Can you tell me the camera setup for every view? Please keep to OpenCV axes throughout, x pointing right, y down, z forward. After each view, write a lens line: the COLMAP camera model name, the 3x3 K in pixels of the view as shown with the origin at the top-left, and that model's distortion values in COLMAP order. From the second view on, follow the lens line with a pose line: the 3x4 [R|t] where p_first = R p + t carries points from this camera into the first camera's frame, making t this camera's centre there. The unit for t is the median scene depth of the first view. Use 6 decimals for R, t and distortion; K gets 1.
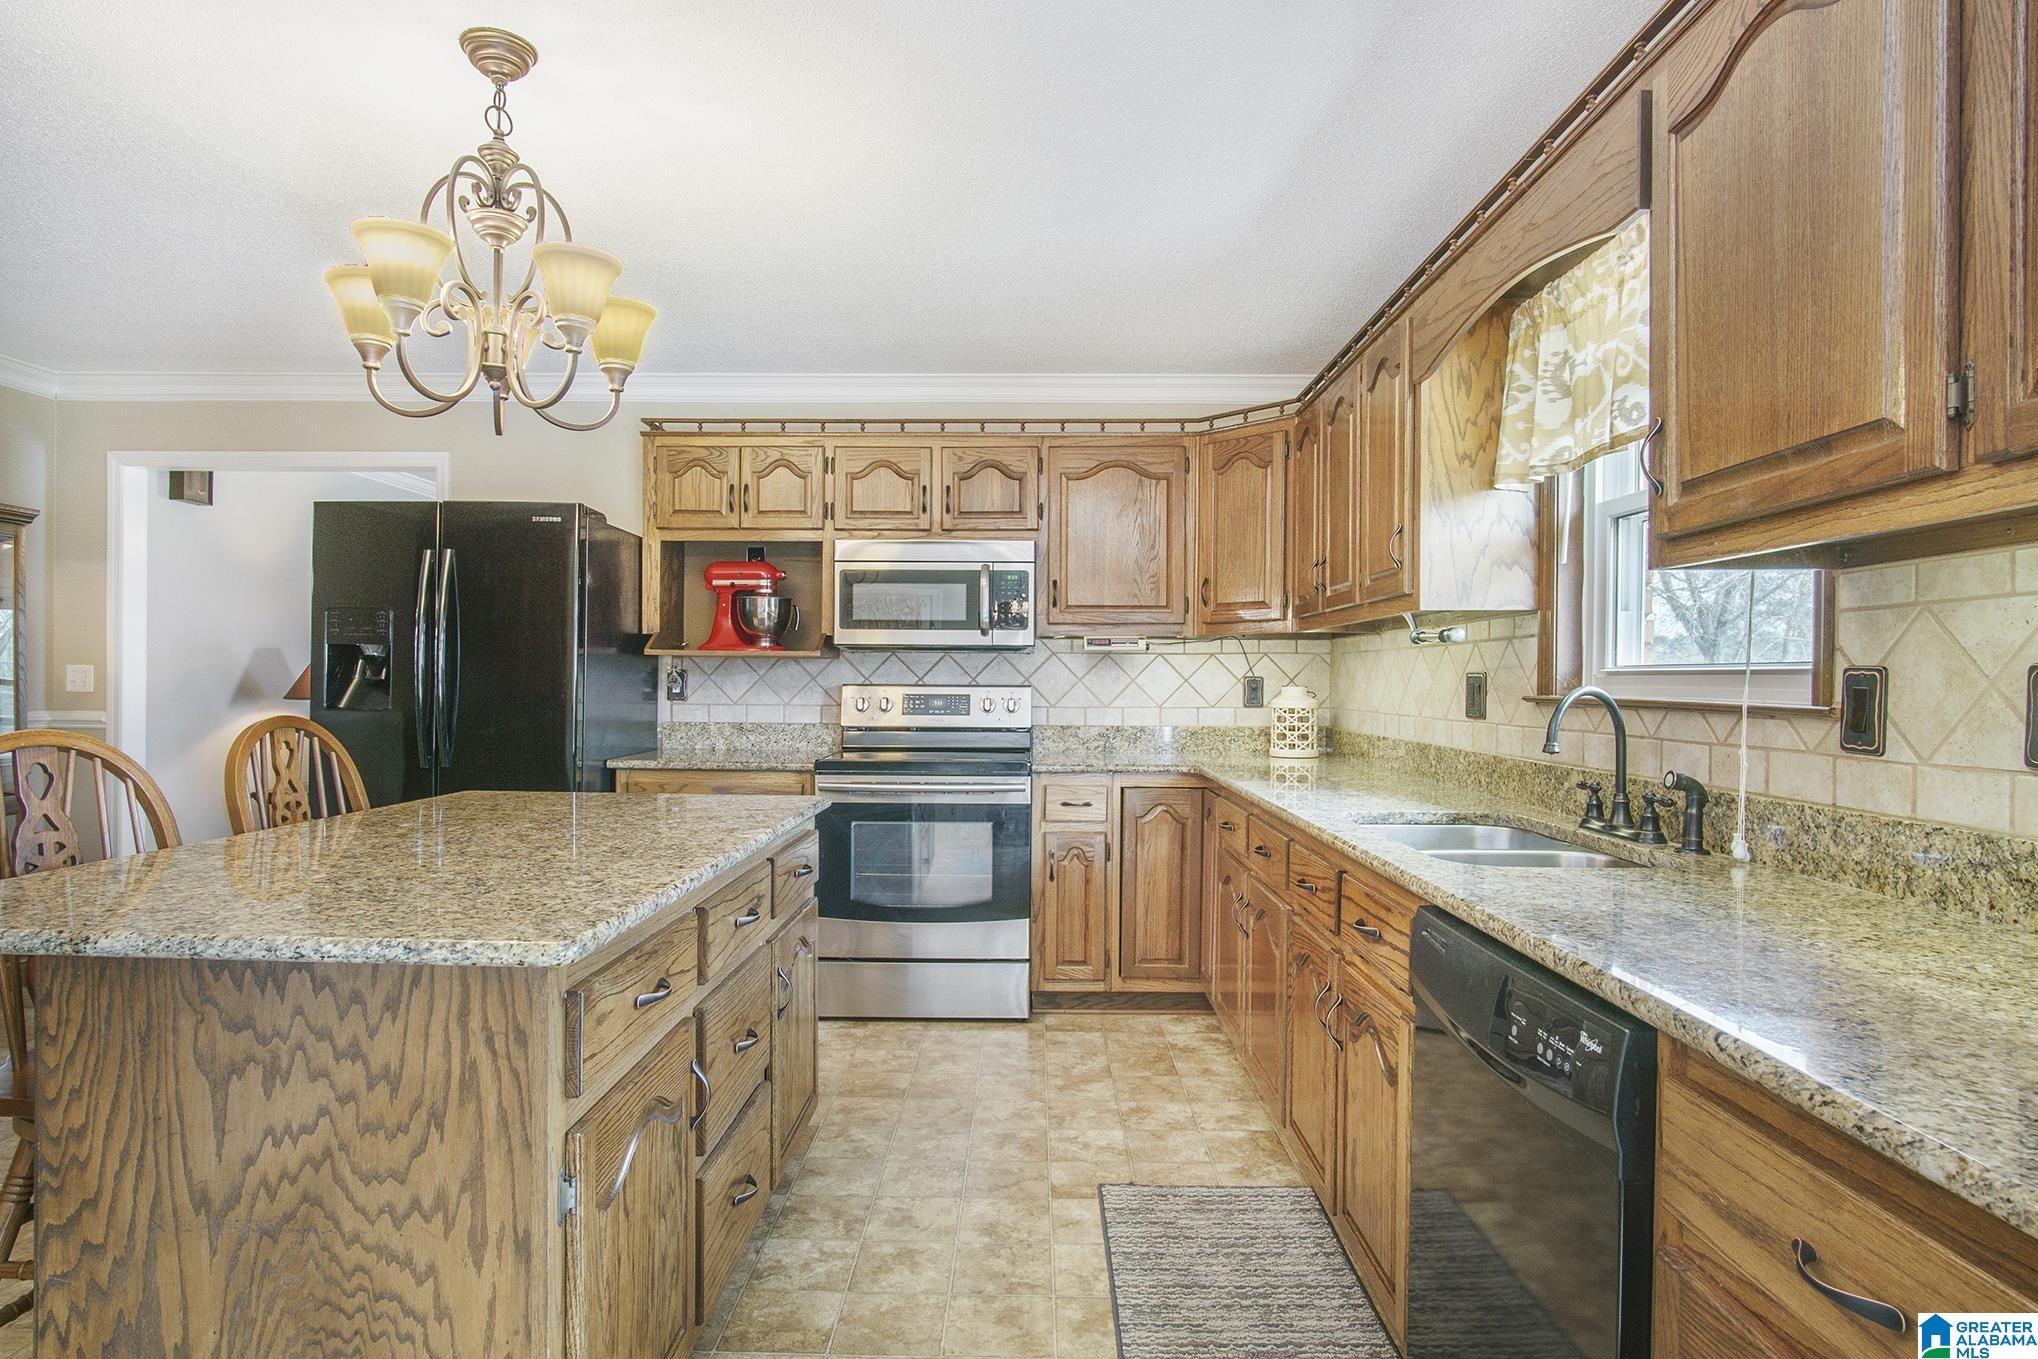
lens RADIAL K [[1105.7, 0, 1014.7], [0, 1105.7, 678.5], [0, 0, 1]] dist [-0.018794, 0.002621]
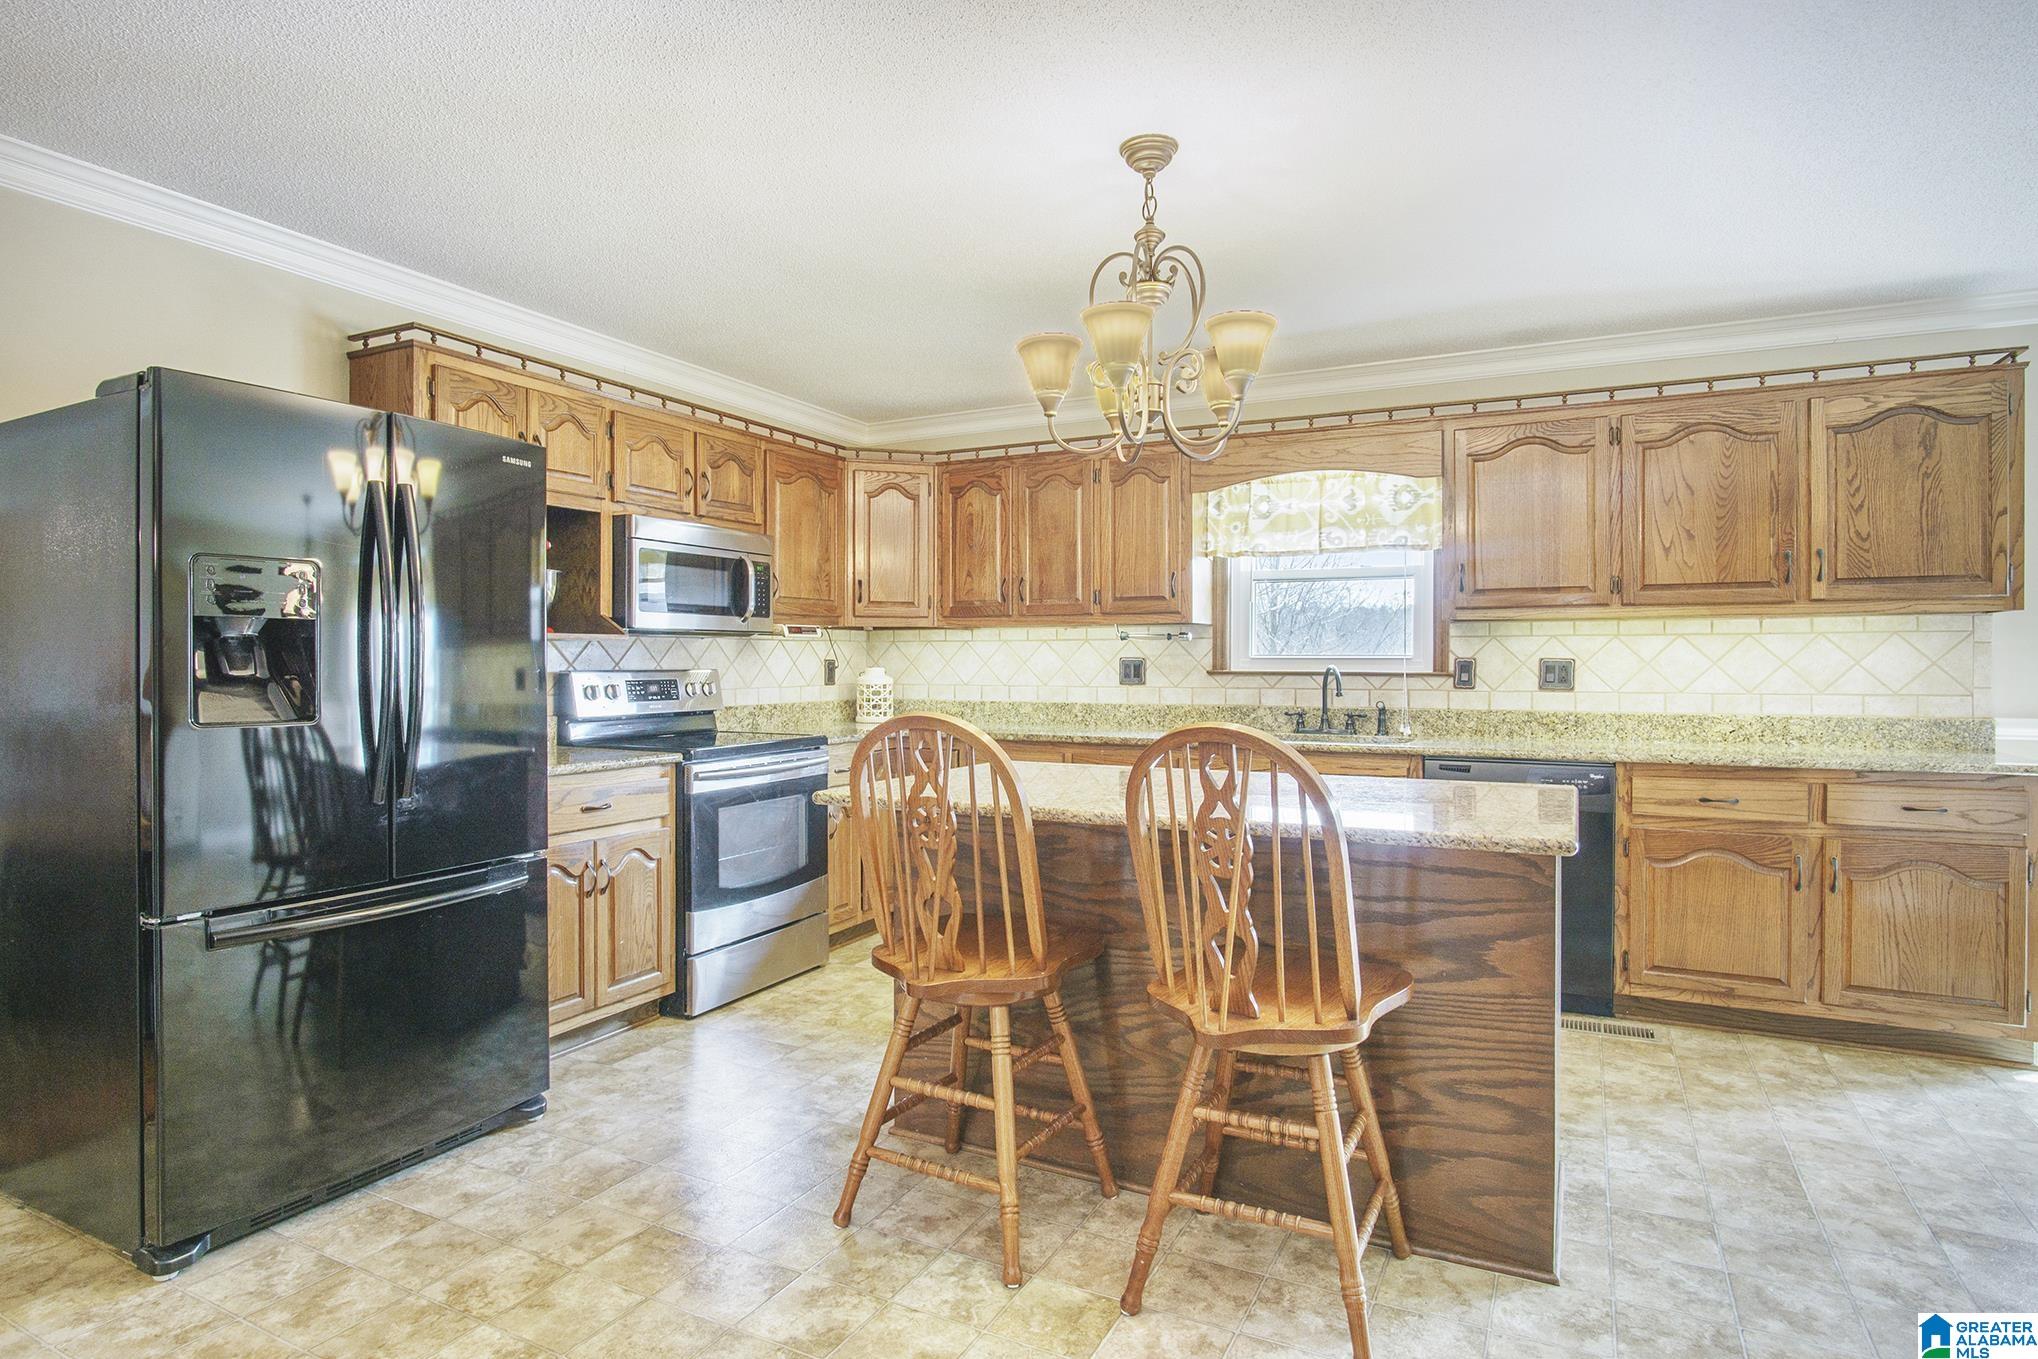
lens RADIAL K [[1105.7, 0, 1013.9], [0, 1105.7, 673.4], [0, 0, 1]] dist [-0.018794, 0.002621]
pose [[0.439339, -0.018085, 0.898139, -0.886118], [0.002216, 0.999816, 0.019049, -0.010334], [-0.898319, -0.006378, 0.439298, 0.318673]]
